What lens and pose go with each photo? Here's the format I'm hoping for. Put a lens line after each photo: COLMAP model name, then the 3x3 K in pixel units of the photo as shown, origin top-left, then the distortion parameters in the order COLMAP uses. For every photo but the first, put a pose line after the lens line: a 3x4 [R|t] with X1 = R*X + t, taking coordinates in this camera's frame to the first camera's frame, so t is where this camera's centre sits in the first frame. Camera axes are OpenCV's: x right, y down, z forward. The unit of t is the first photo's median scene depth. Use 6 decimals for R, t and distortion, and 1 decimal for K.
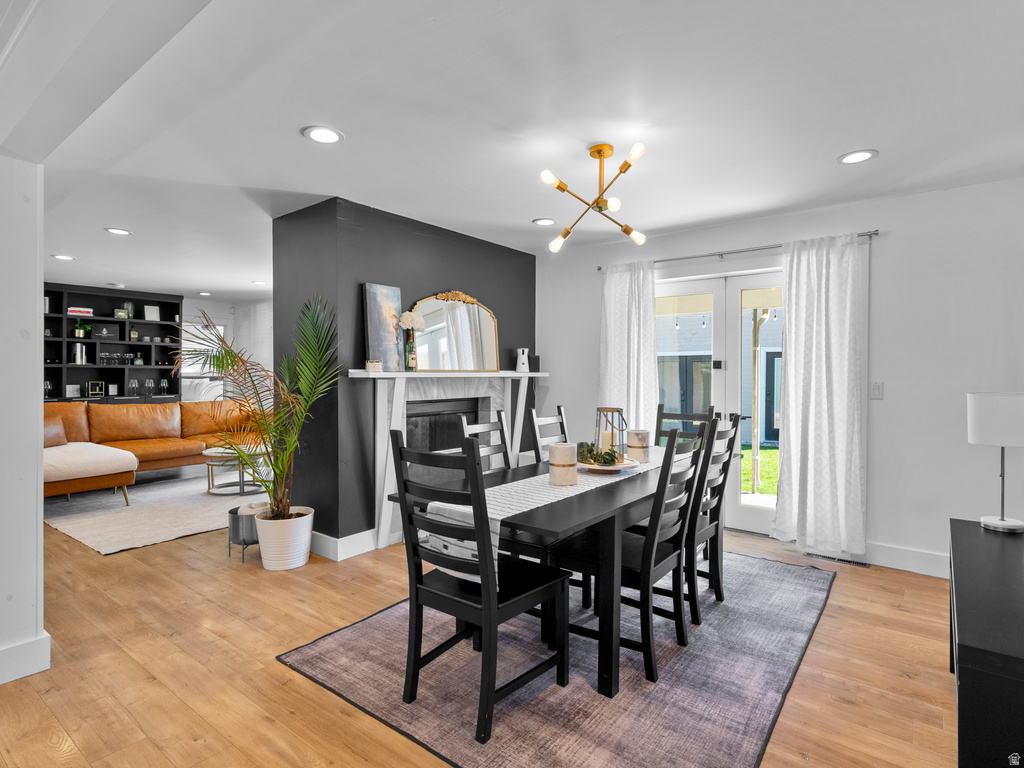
lens RADIAL K [[536.5, 0, 510.3], [0, 536.5, 377.4], [0, 0, 1]] dist [0.000472, 0.000251]
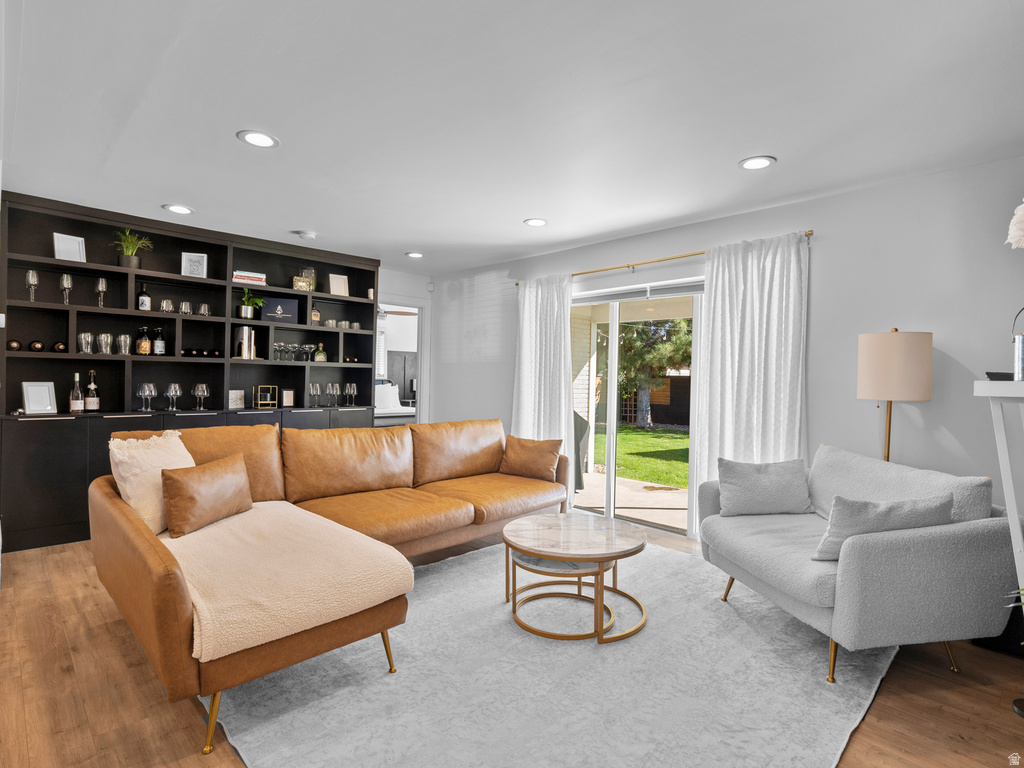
lens RADIAL K [[536.5, 0, 514.1], [0, 536.5, 378.9], [0, 0, 1]] dist [0.000472, 0.000251]
pose [[0.991101, 0.020071, -0.131593, -0.388761], [-0.020407, 0.999791, -0.001204, -0.005922], [0.131542, 0.003879, 0.991303, 0.391976]]
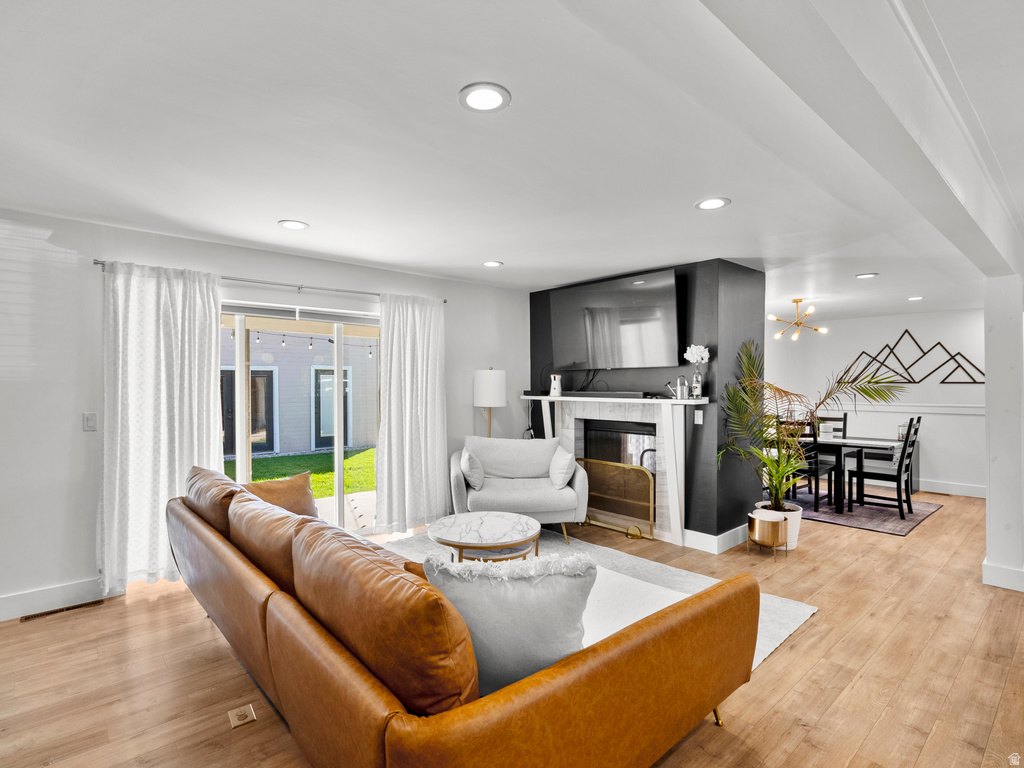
lens RADIAL K [[536.5, 0, 492.2], [0, 536.5, 379.1], [0, 0, 1]] dist [0.000472, 0.000251]
pose [[0.190930, 0.002585, 0.981600, -0.870519], [0.009742, 0.999942, -0.004528, -0.028646], [-0.981555, 0.010427, 0.190894, 0.677494]]
